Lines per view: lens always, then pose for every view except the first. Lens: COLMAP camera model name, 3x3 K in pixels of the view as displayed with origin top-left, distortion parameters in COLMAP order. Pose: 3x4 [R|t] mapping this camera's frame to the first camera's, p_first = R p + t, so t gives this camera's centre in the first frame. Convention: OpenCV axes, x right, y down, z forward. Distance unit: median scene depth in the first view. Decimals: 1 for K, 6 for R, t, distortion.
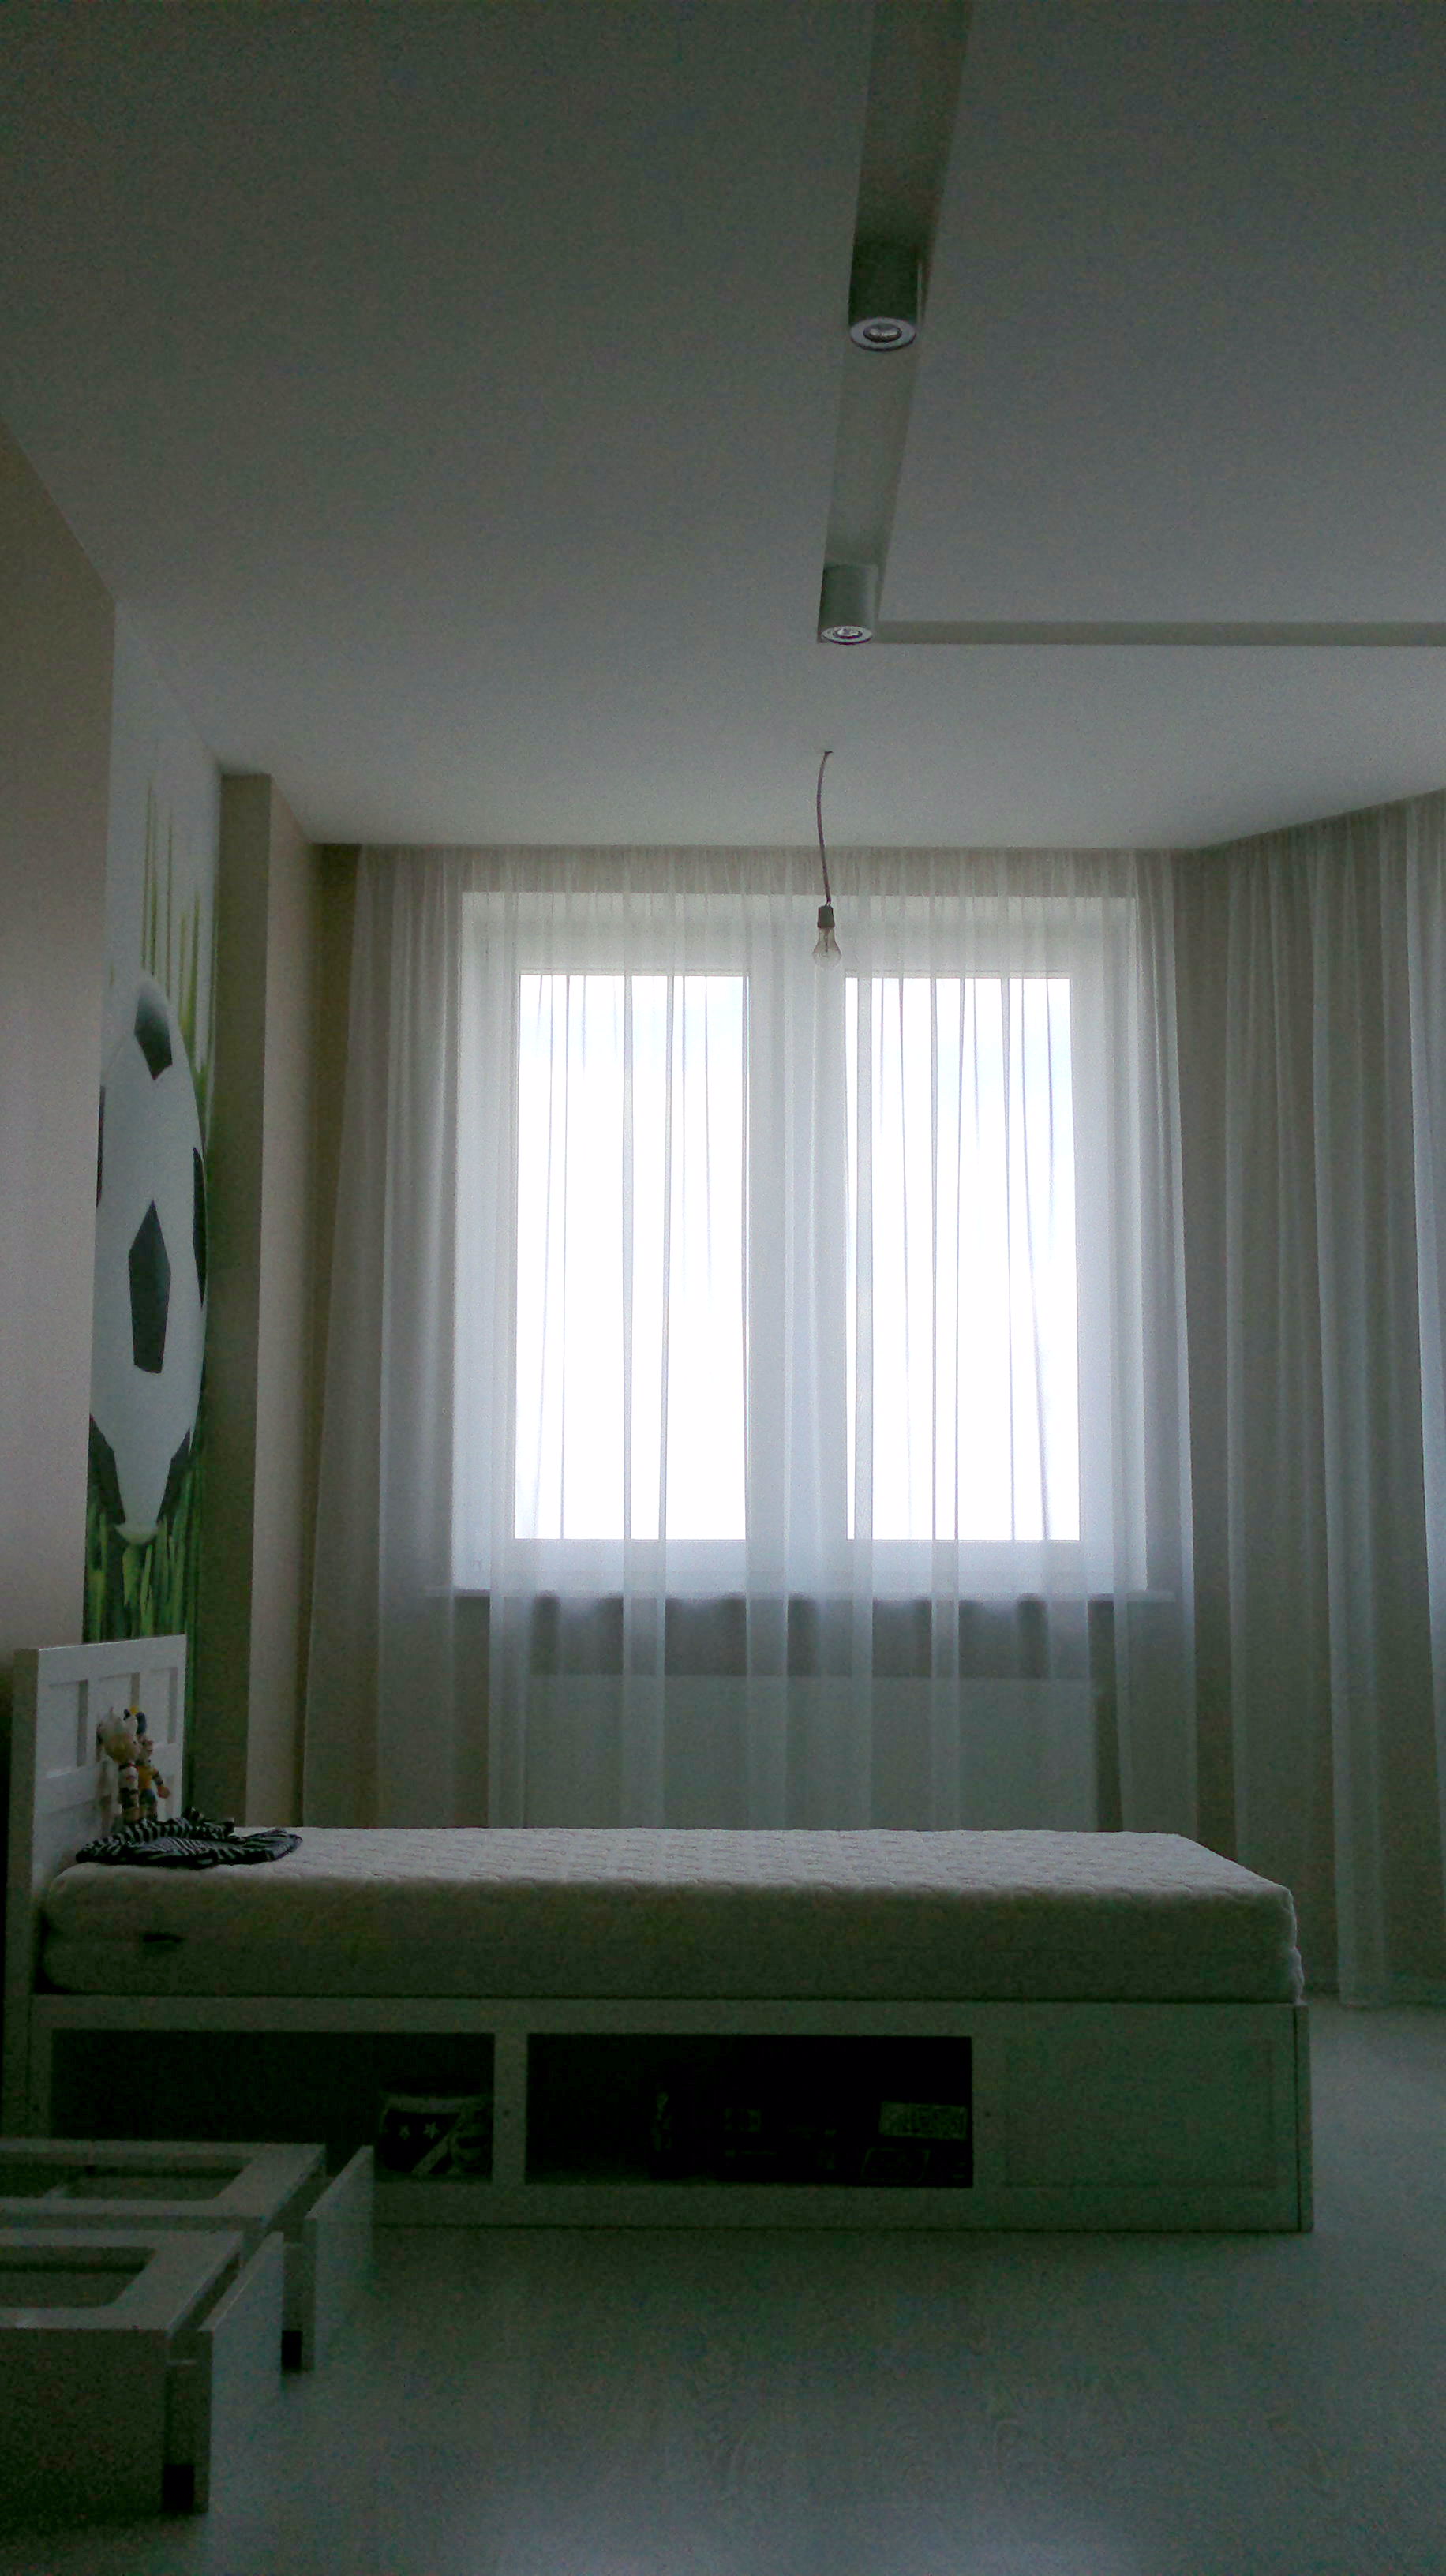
lens RADIAL K [[2440.3, 0, 754.3], [0, 2440.3, 1290.3], [0, 0, 1]] dist [0.051858, -0.246098]
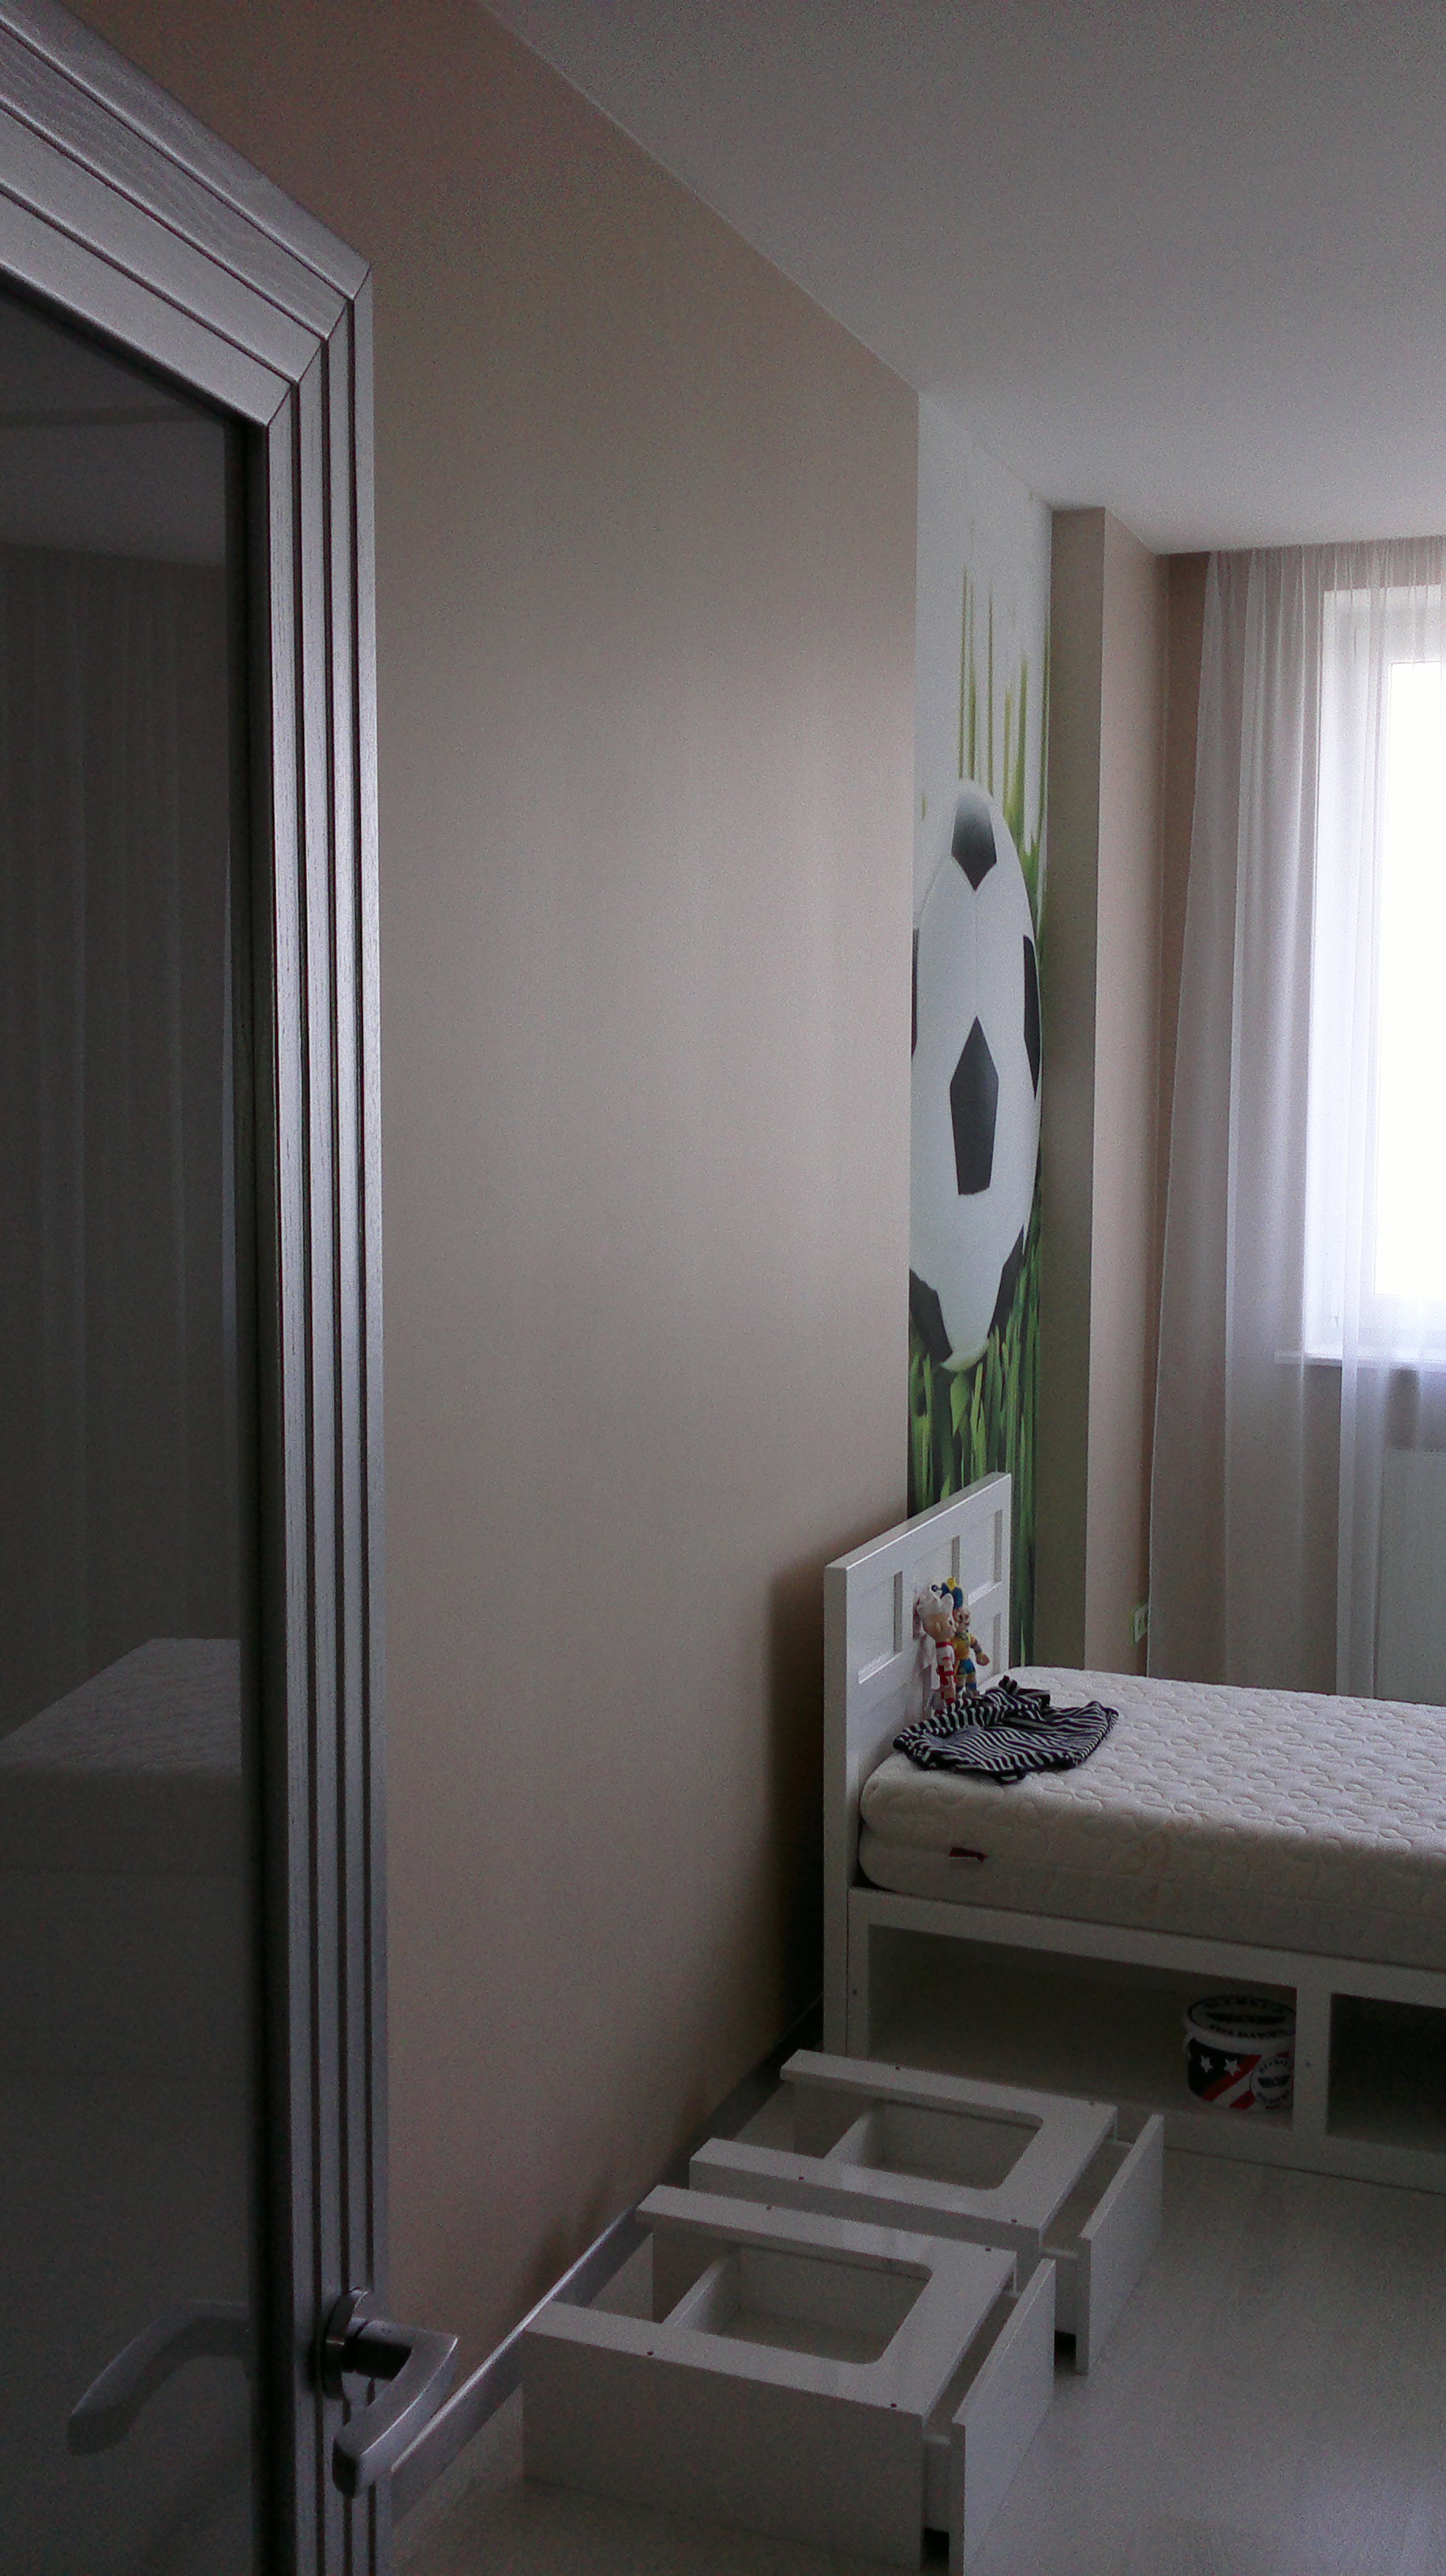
lens RADIAL K [[2440.3, 0, 754.3], [0, 2440.3, 1290.3], [0, 0, 1]] dist [0.051858, -0.246098]
pose [[0.932669, 0.036044, -0.358928, 0.026118], [0.038449, 0.979395, 0.198260, -0.137164], [0.358678, -0.198712, 0.912066, 0.067175]]
